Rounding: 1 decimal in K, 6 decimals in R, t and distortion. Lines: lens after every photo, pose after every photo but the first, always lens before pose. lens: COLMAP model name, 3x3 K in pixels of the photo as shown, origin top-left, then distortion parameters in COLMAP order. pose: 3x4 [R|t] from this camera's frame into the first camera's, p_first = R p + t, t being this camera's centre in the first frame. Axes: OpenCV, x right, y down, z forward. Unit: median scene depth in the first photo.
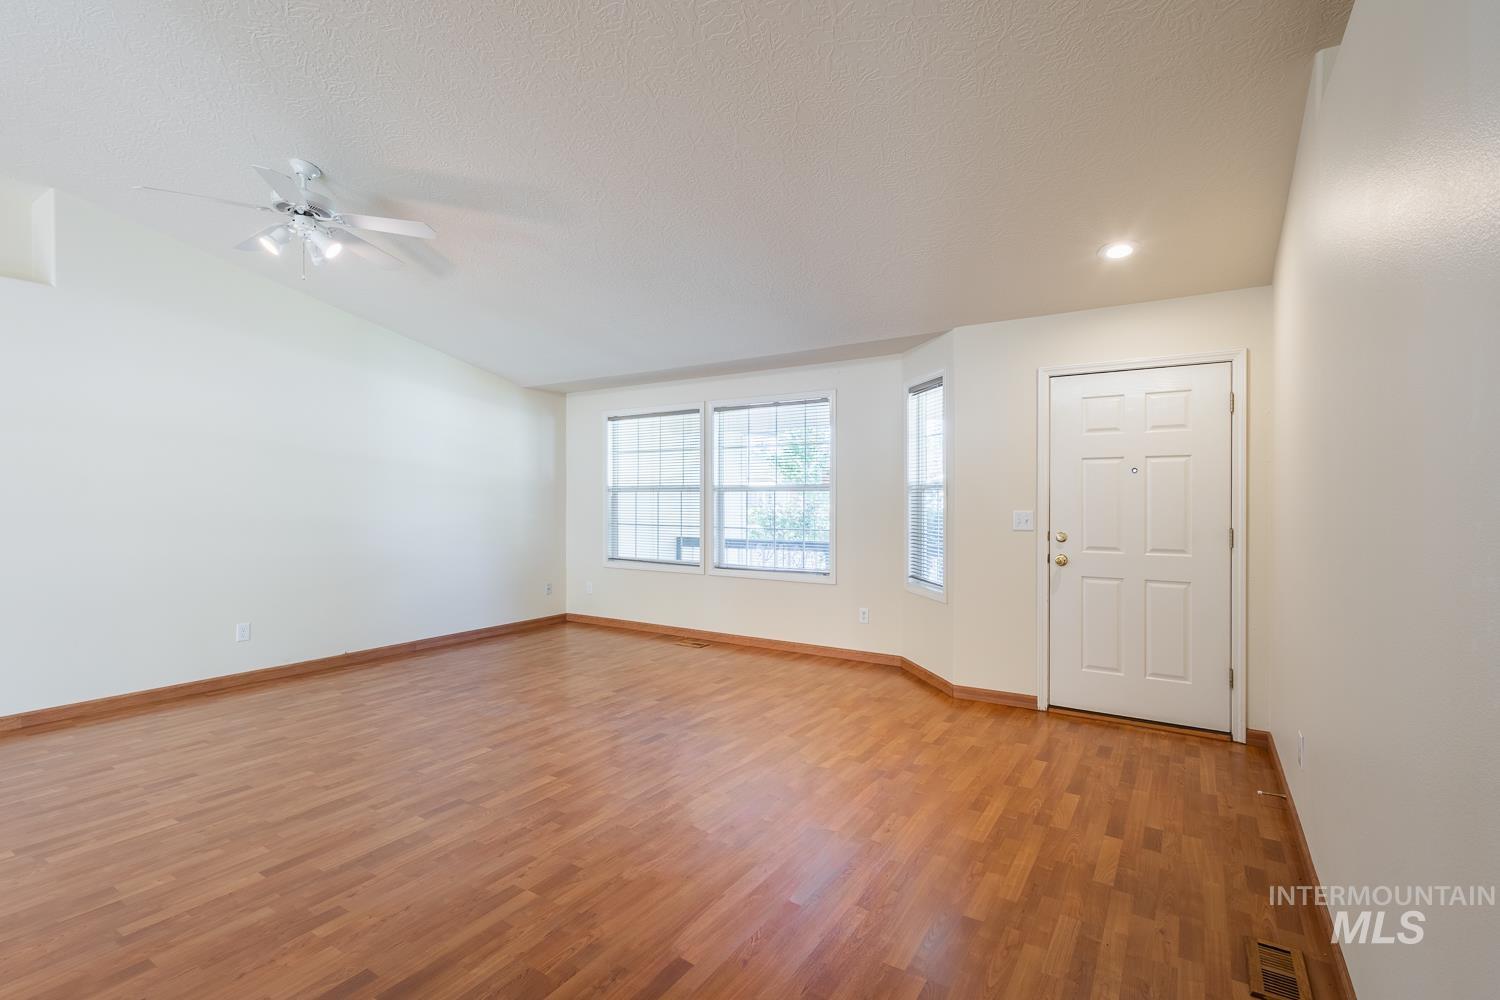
lens RADIAL K [[691.3, 0, 751.3], [0, 691.3, 503.3], [0, 0, 1]] dist [0.008509, -0.002035]
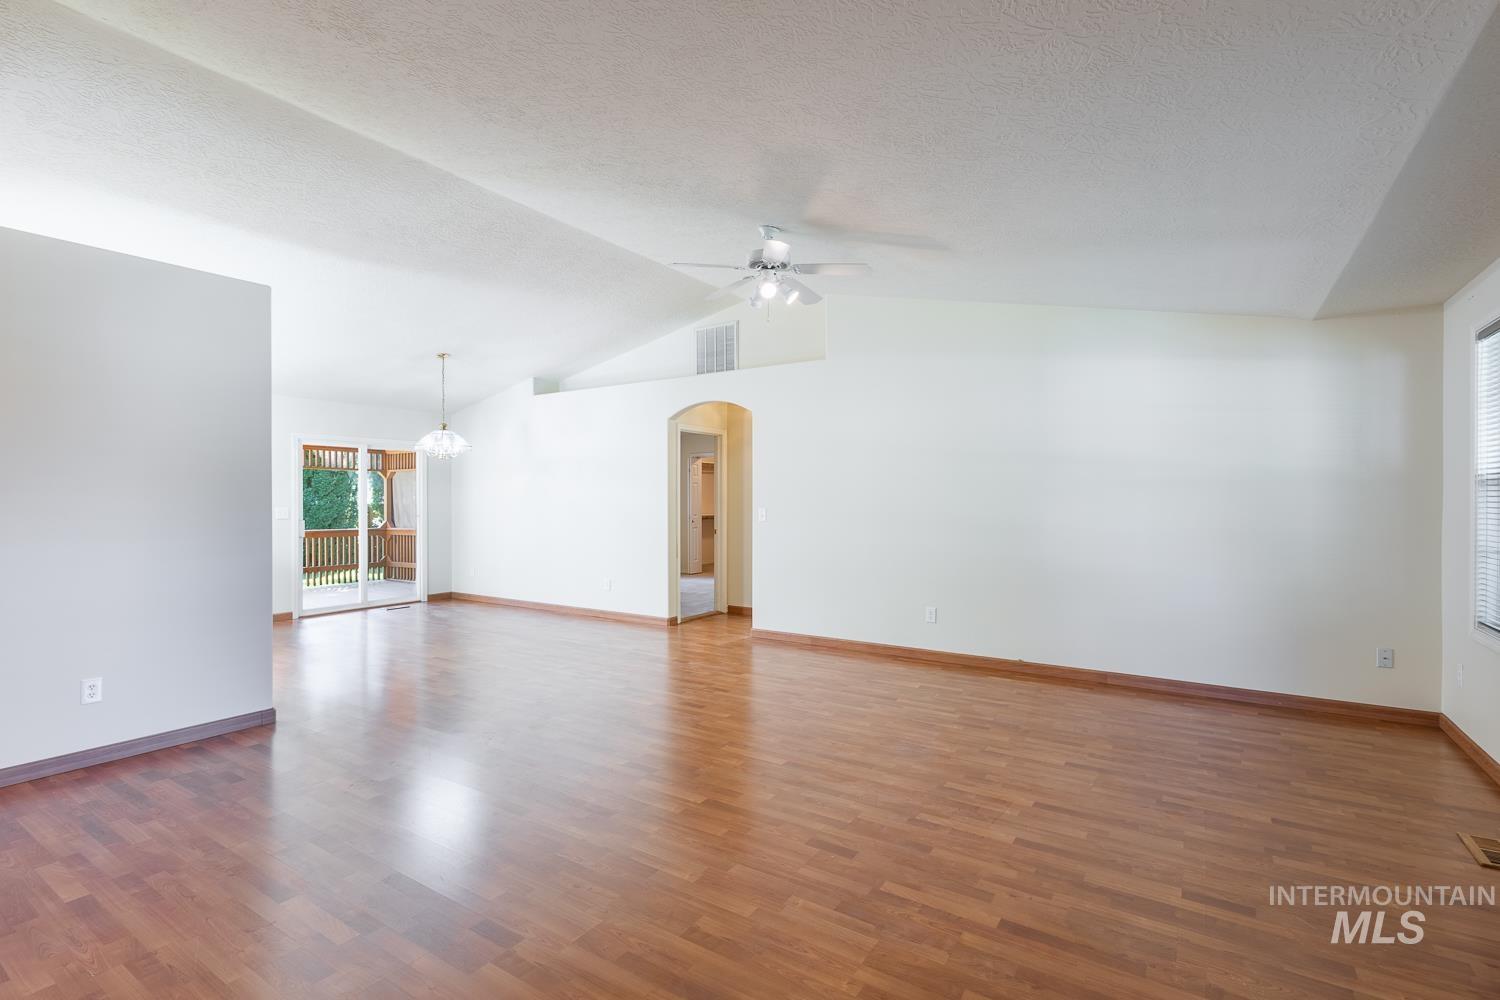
lens RADIAL K [[691.3, 0, 748.7], [0, 691.3, 504.2], [0, 0, 1]] dist [0.008509, -0.002035]
pose [[-0.012100, 0.007116, -0.999901, 0.507758], [-0.007761, 0.999944, 0.007210, -0.006128], [0.999897, 0.007848, -0.012044, 0.854758]]
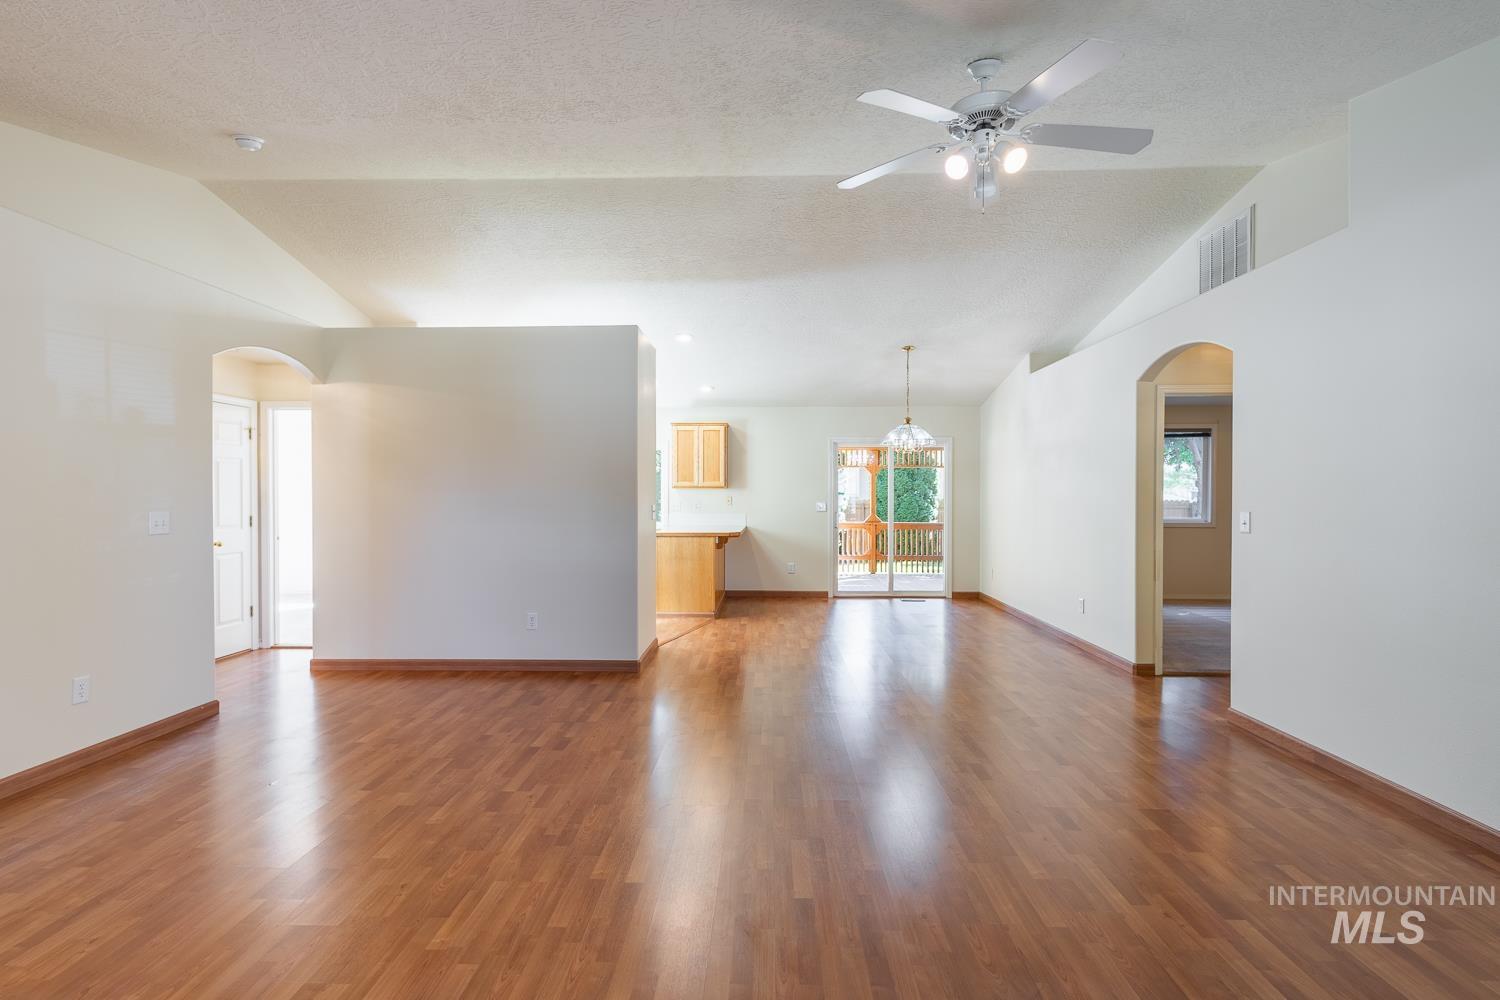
lens RADIAL K [[691.3, 0, 750.4], [0, 691.3, 501.8], [0, 0, 1]] dist [0.008509, -0.002035]
pose [[-0.857029, 0.004372, -0.515250, -0.017020], [-0.005228, 0.999839, 0.017180, -0.010517], [0.515242, 0.017418, -0.856867, 1.338141]]
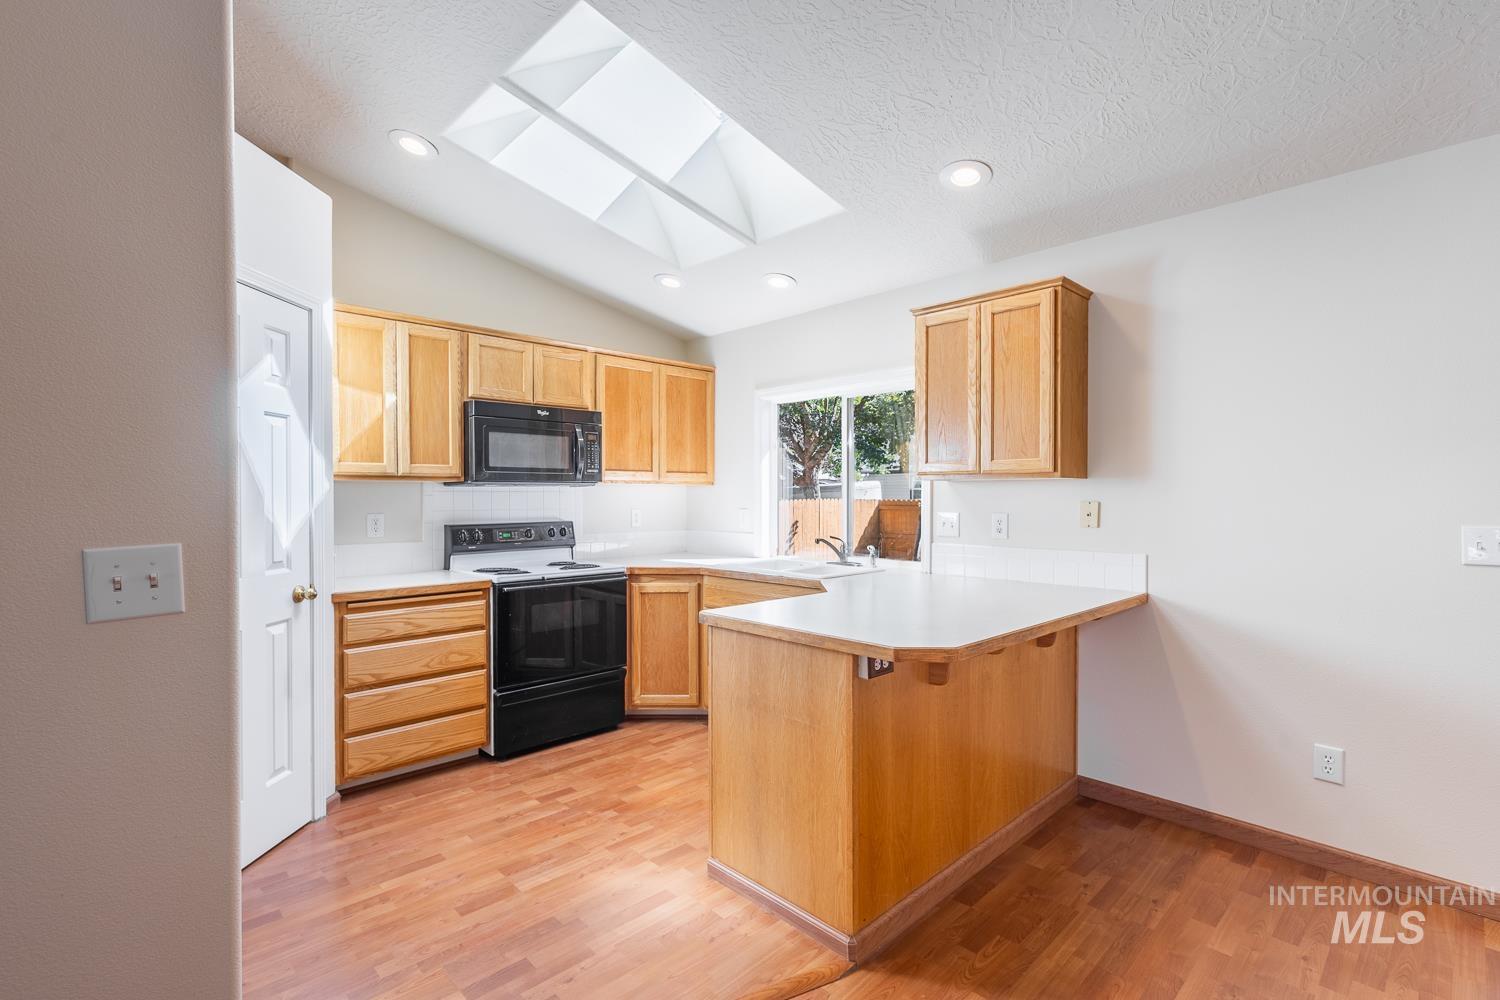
lens RADIAL K [[691.3, 0, 751.9], [0, 691.3, 502.5], [0, 0, 1]] dist [0.008509, -0.002035]
pose [[-0.974178, -0.000955, 0.225779, -0.898719], [0.002672, 0.999872, 0.015761, -0.001167], [-0.225765, 0.015957, -0.974051, 0.235856]]
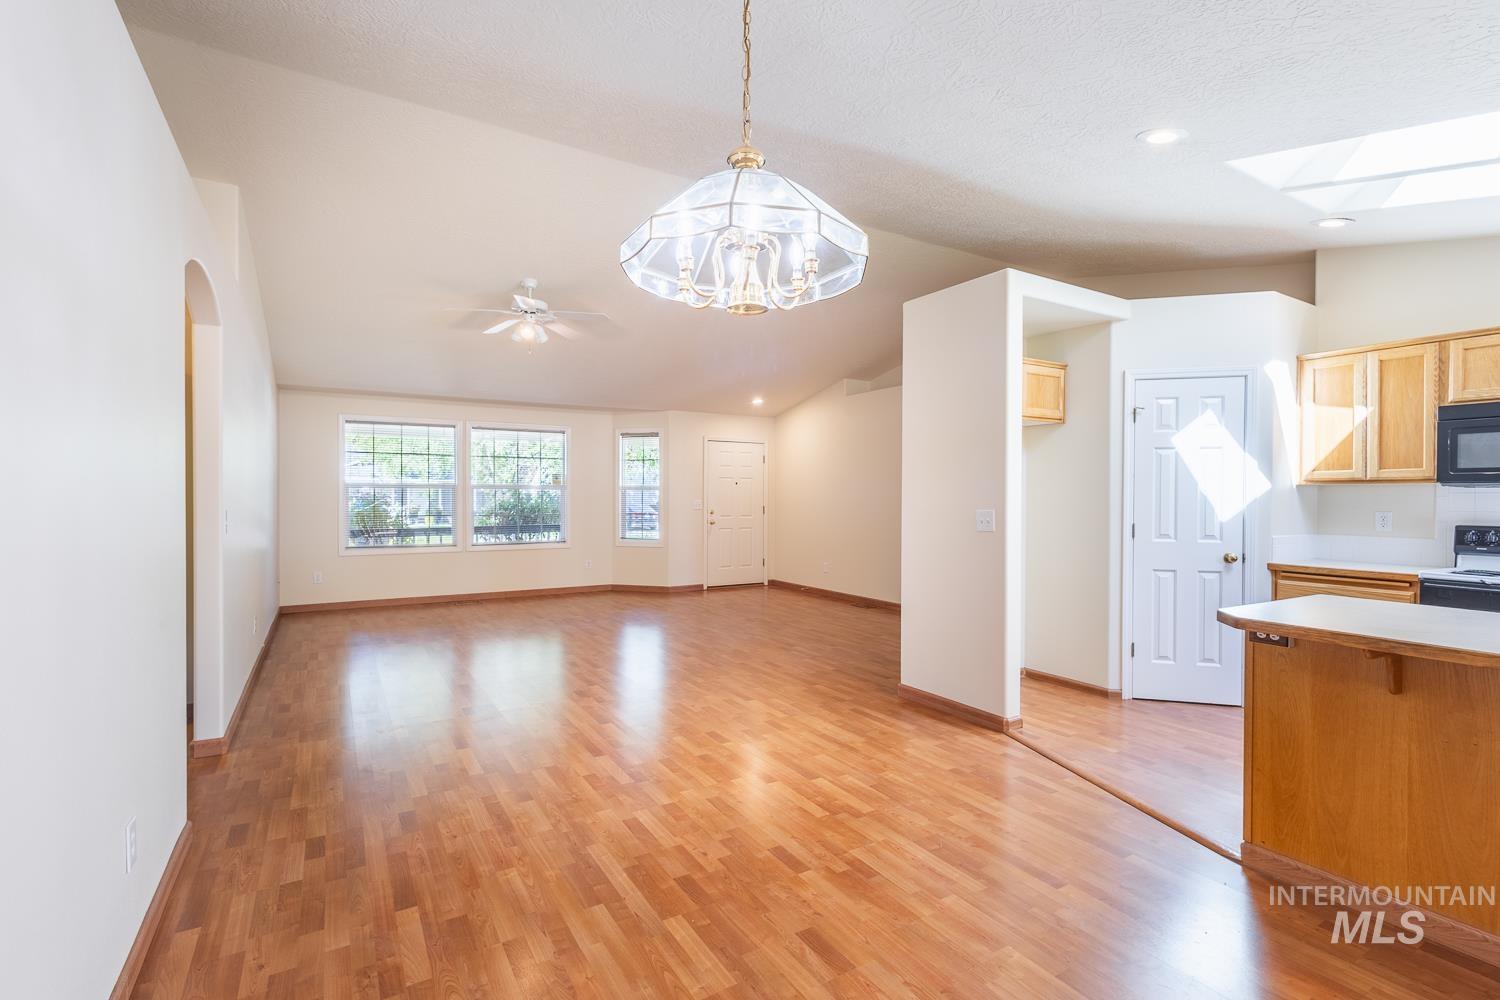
lens RADIAL K [[691.3, 0, 751.1], [0, 691.3, 502.2], [0, 0, 1]] dist [0.008509, -0.002035]
pose [[0.437281, -0.006336, 0.899303, -1.595925], [0.001134, 0.999978, 0.006494, 0.003263], [-0.899324, -0.001819, 0.437278, -0.116799]]
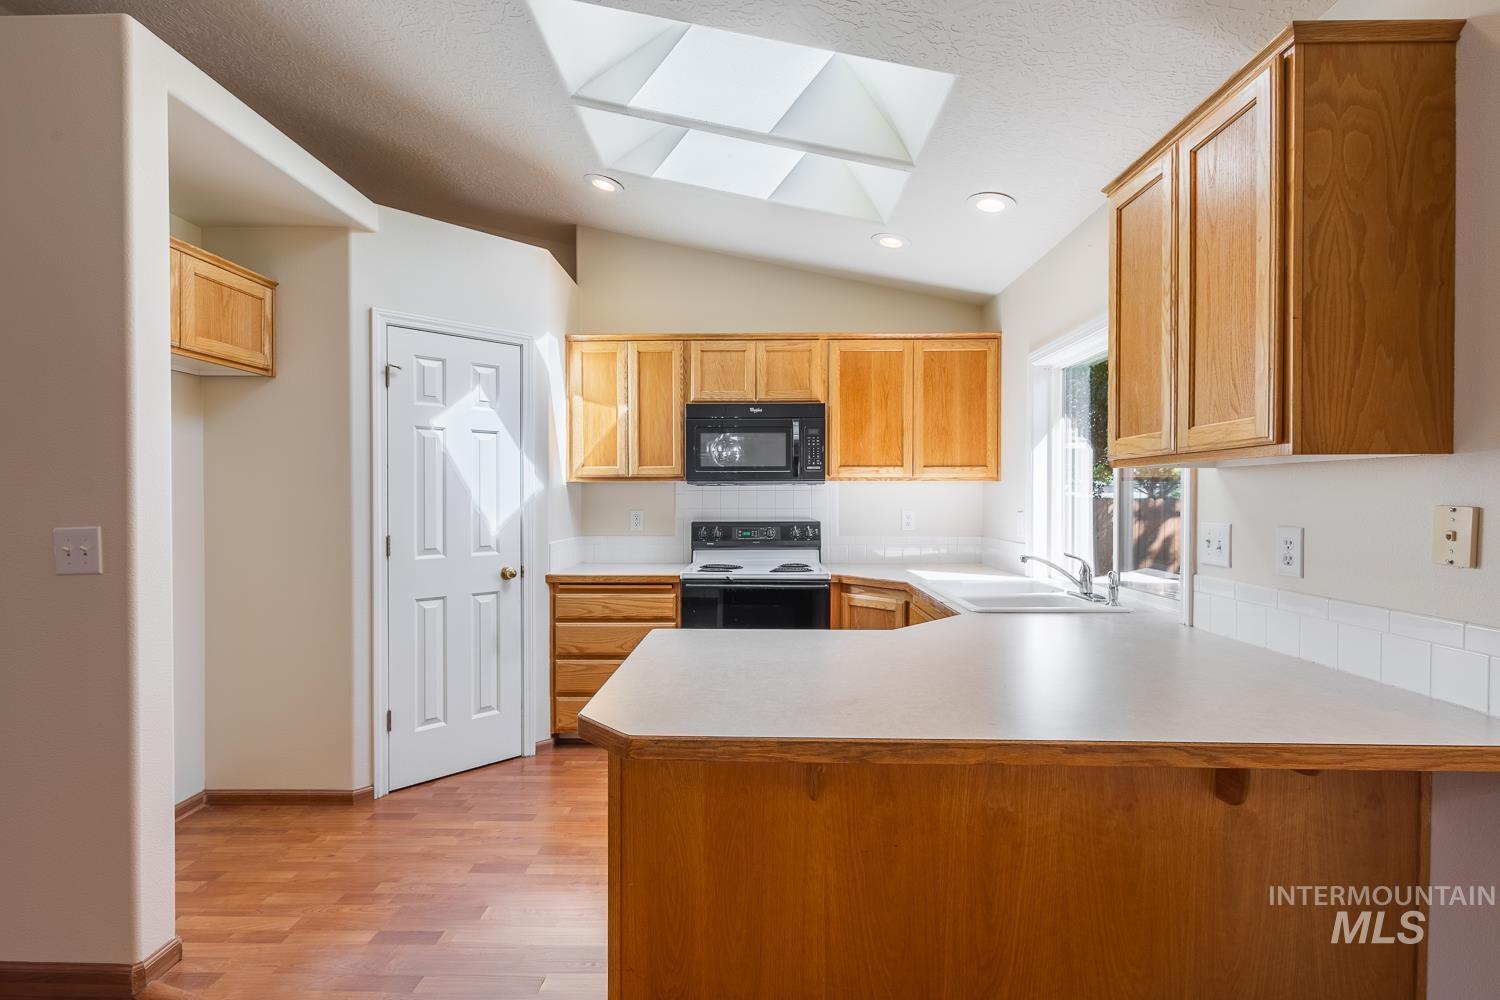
lens RADIAL K [[691.3, 0, 746.8], [0, 691.3, 500.9], [0, 0, 1]] dist [0.008509, -0.002035]
pose [[-0.524581, -0.005470, 0.851343, -1.187051], [0.006593, 0.999923, 0.010487, 0.002280], [-0.851335, 0.011114, -0.524504, -0.119893]]
